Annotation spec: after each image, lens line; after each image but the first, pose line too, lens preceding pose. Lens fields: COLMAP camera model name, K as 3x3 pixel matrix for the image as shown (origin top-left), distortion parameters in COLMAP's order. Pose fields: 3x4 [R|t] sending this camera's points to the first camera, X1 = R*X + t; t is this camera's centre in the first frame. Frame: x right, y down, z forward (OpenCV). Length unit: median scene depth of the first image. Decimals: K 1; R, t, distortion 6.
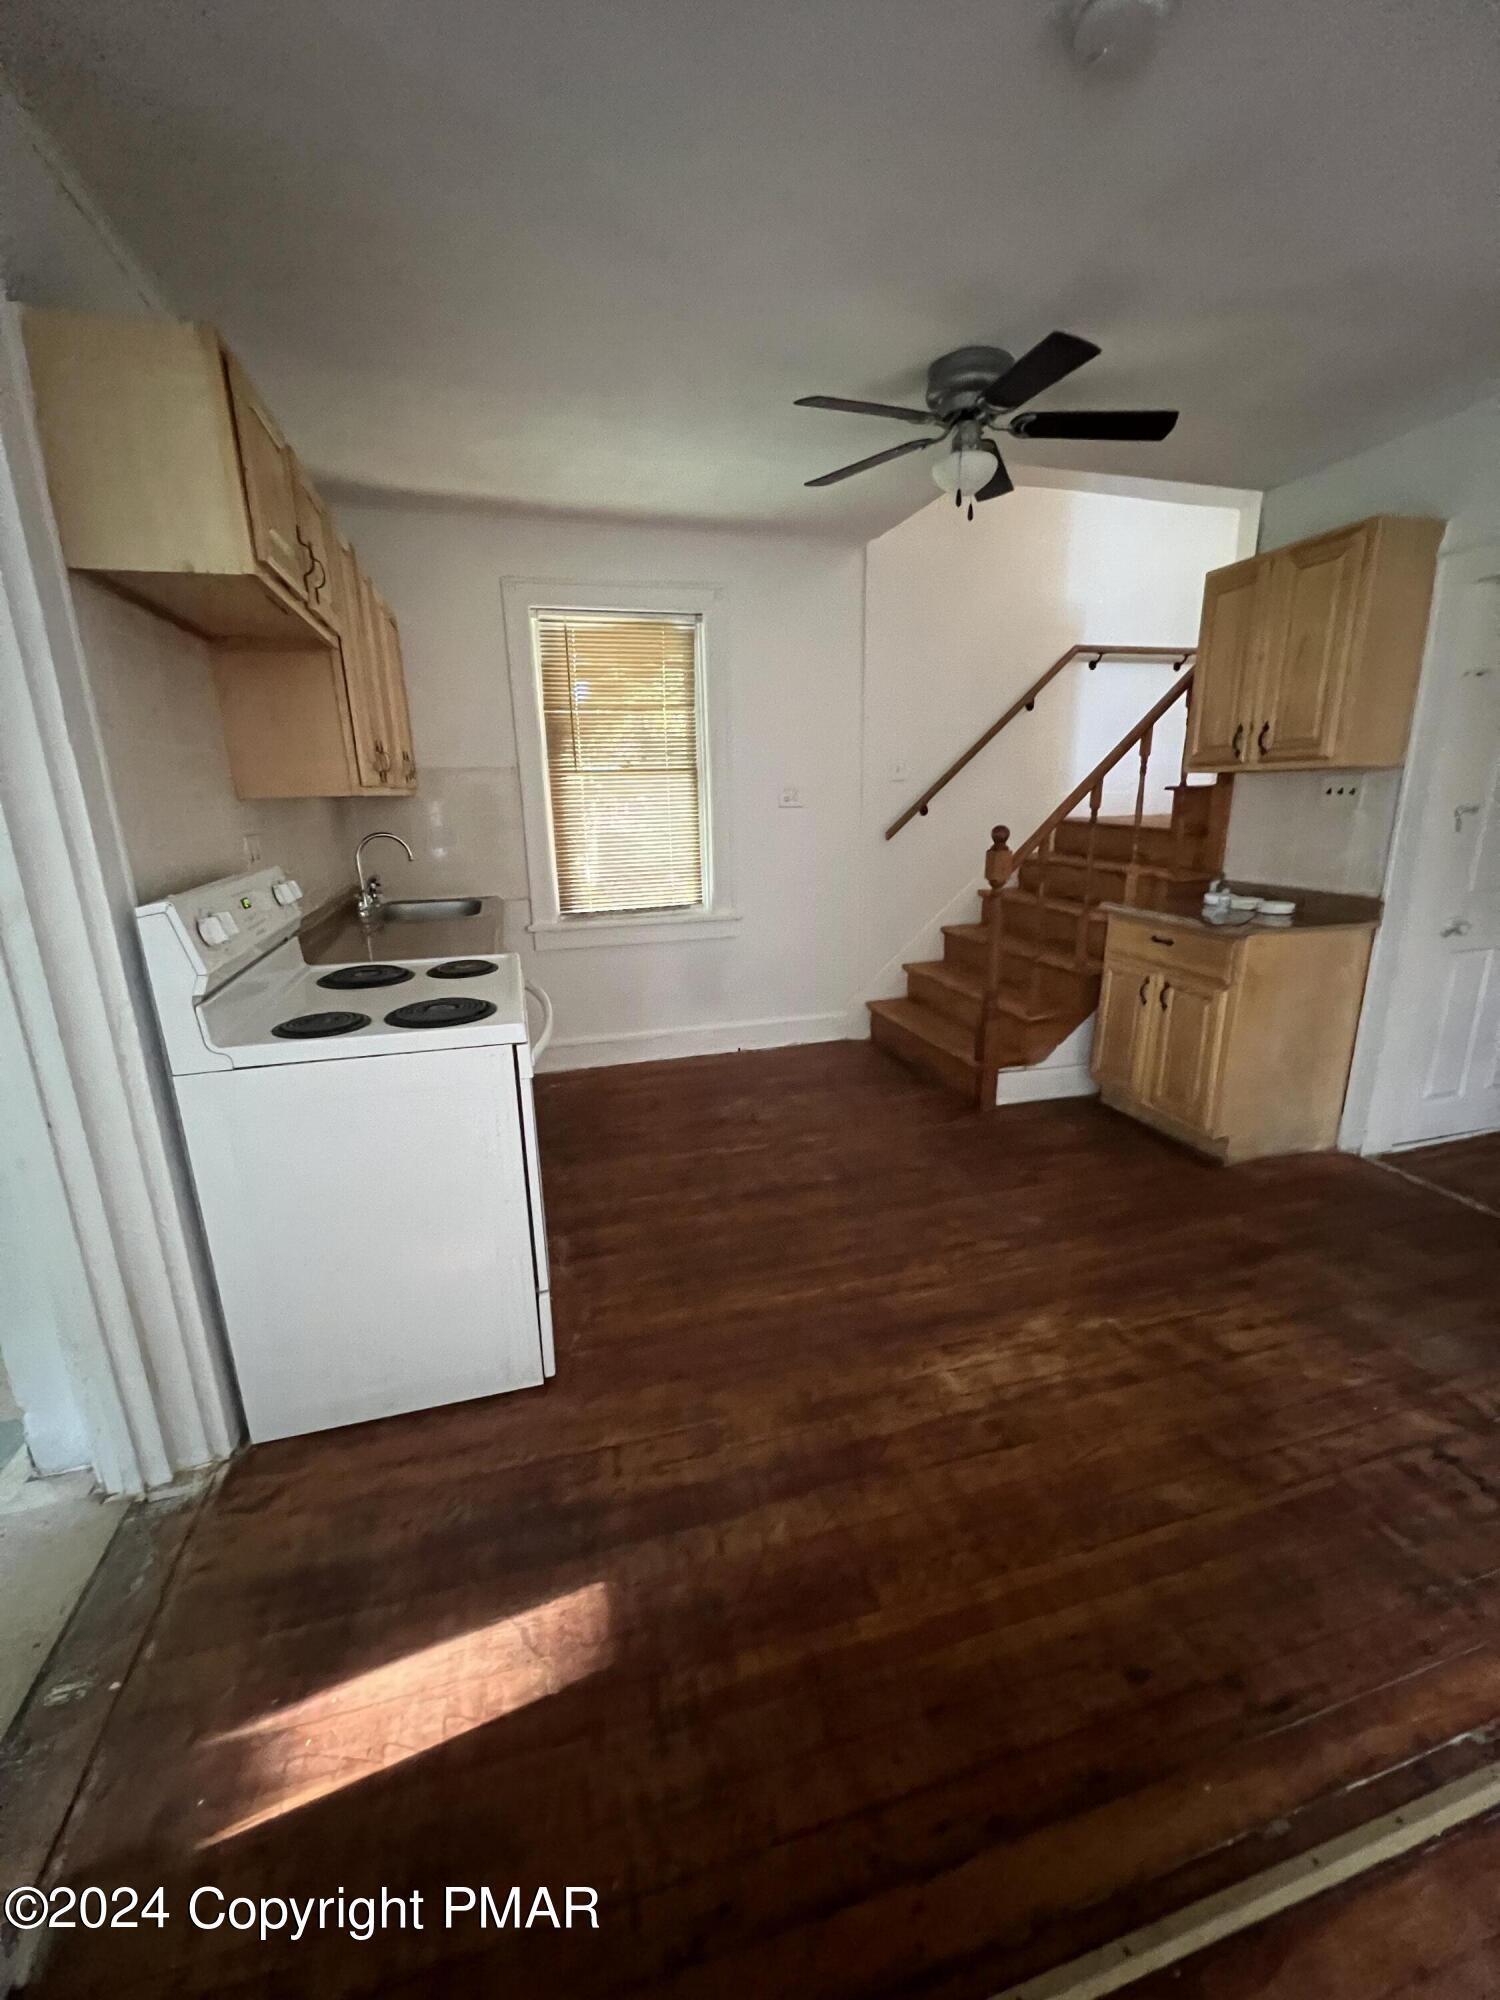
lens RADIAL K [[799.3, 0, 745.8], [0, 799.3, 1000.1], [0, 0, 1]] dist [-0.001779, 0.000243]
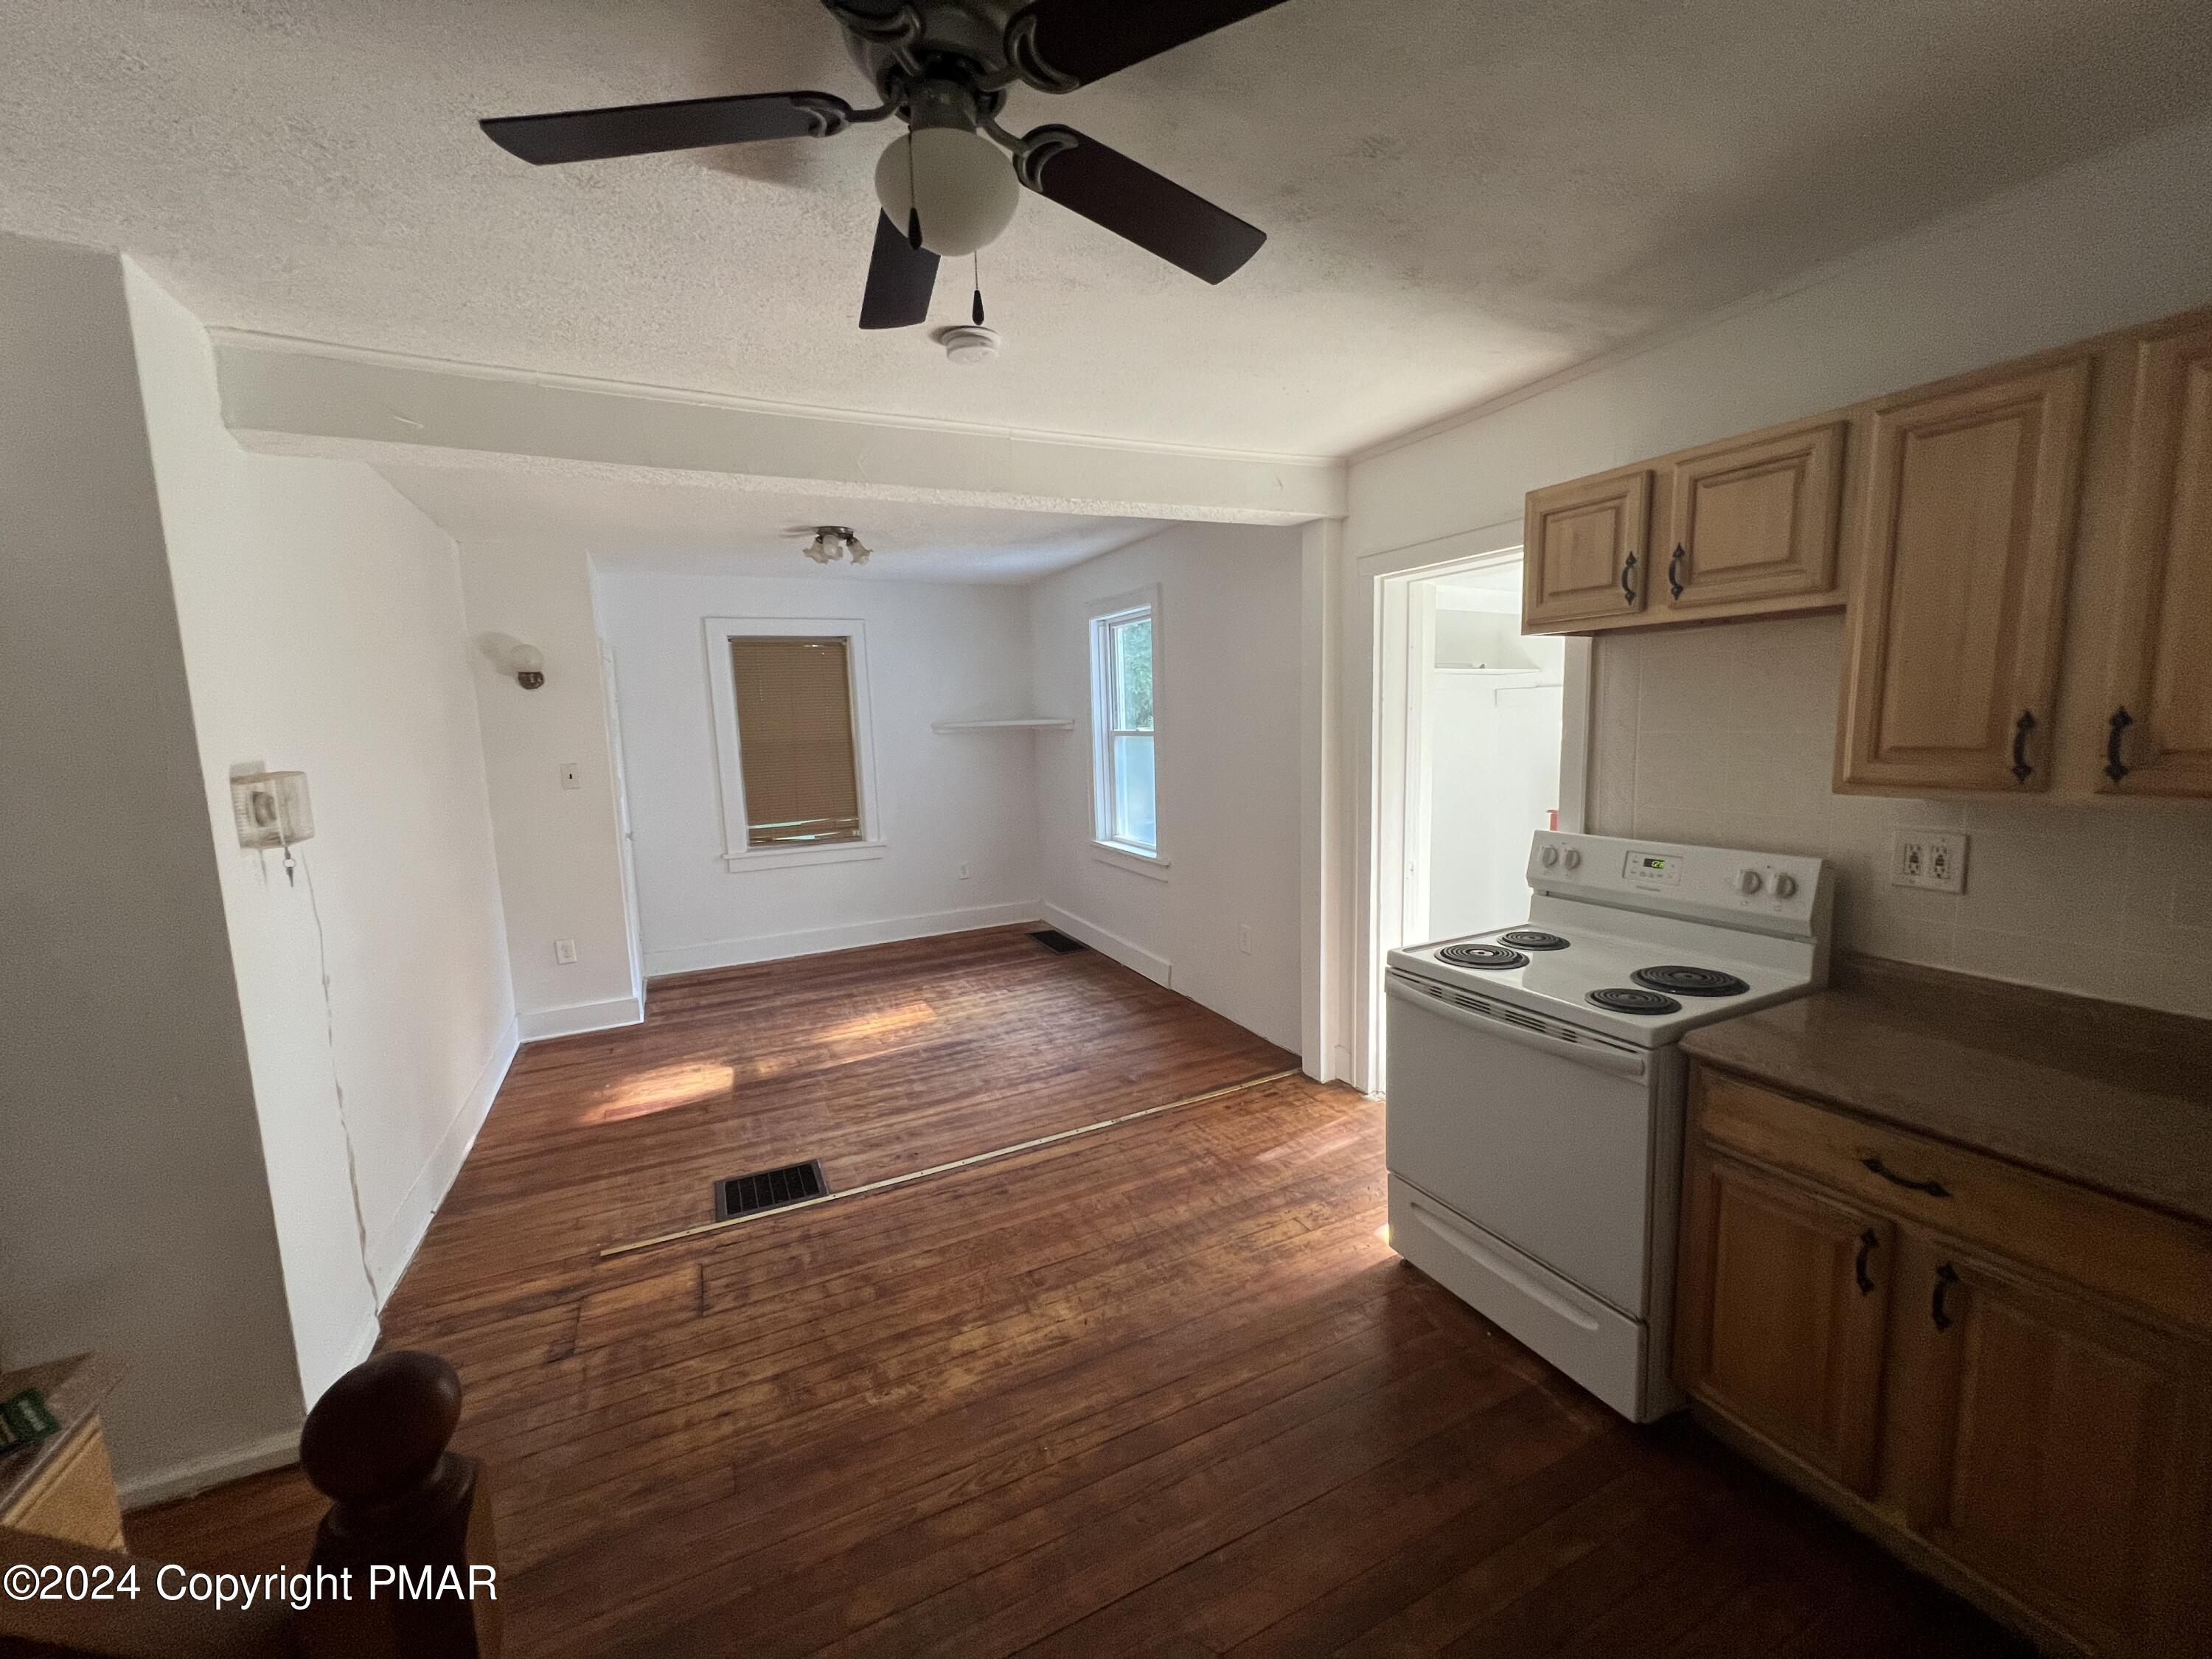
lens RADIAL K [[884.0, 0, 1114.4], [0, 884.0, 827.4], [0, 0, 1]] dist [-0.001779, 0.000243]
pose [[-0.983519, 0.071667, -0.165993, 0.288889], [0.004440, 0.927382, 0.374089, -0.517589], [0.180749, 0.367186, -0.912417, 1.584876]]
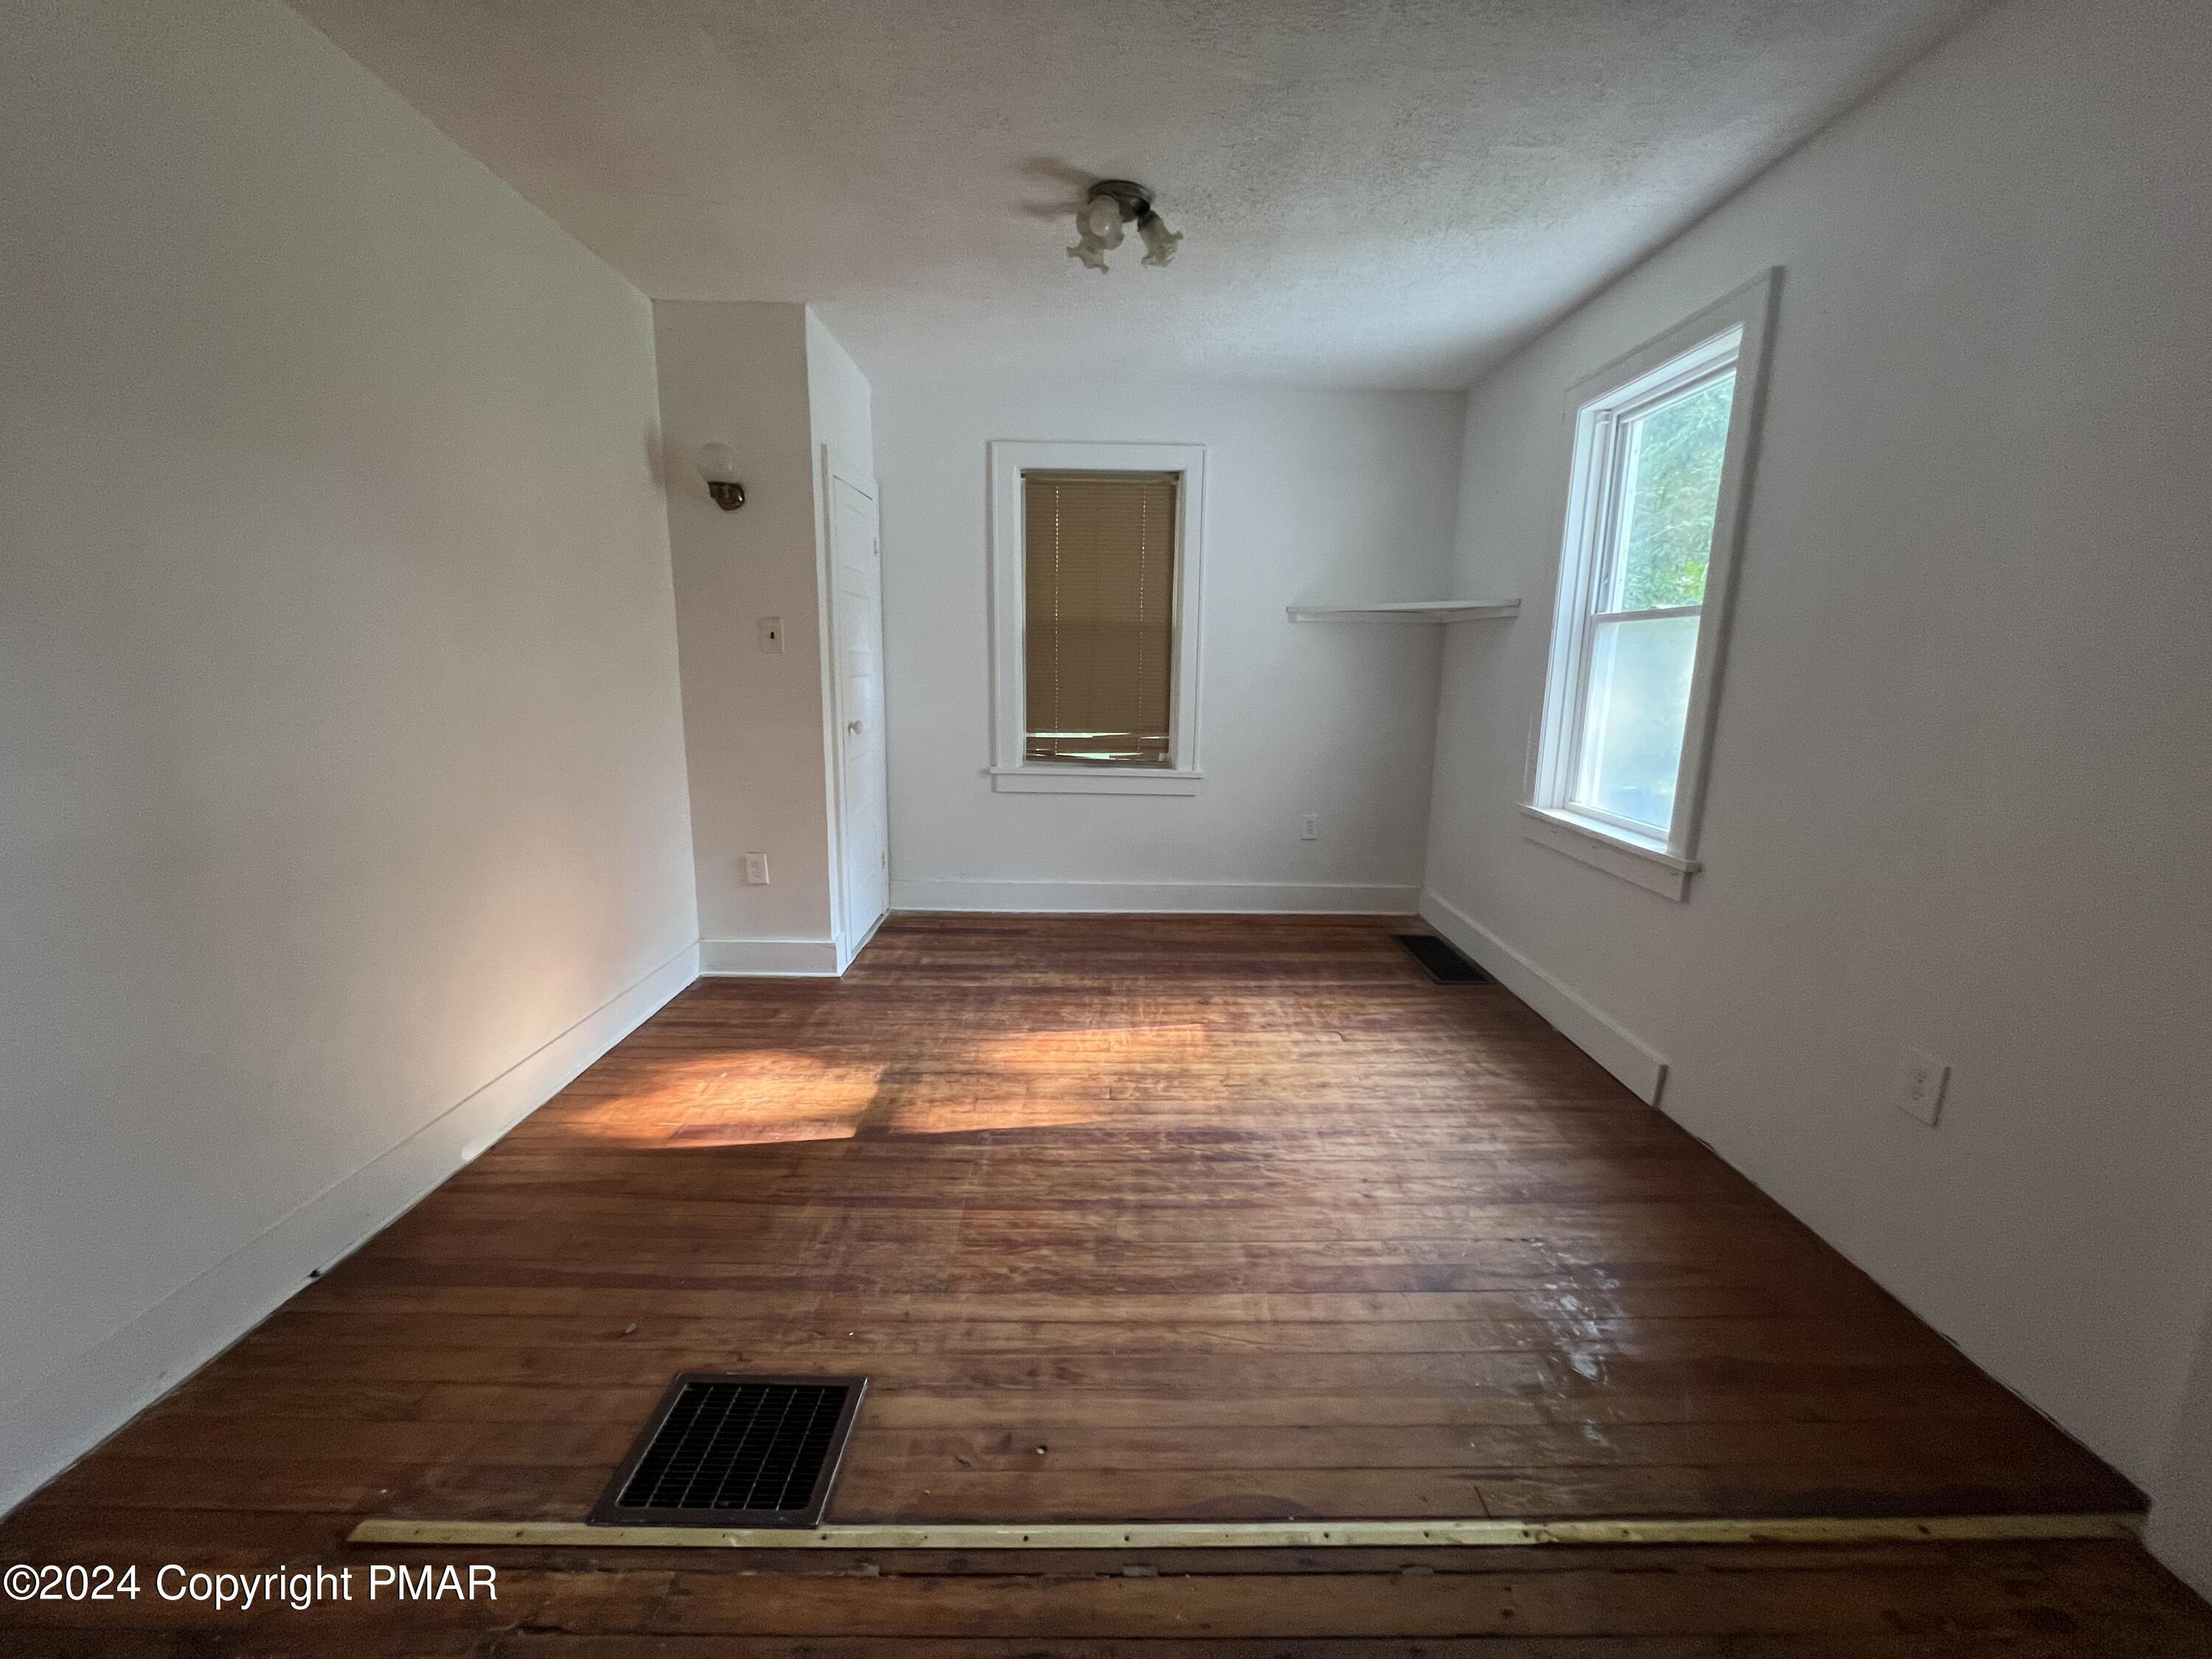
lens RADIAL K [[884.0, 0, 1112.2], [0, 884.0, 833.7], [0, 0, 1]] dist [-0.001779, 0.000243]
pose [[-0.963550, -0.050987, 0.262624, 0.212682], [0.066515, 0.905188, 0.419775, -0.170127], [-0.259127, 0.421943, -0.868802, 0.784070]]
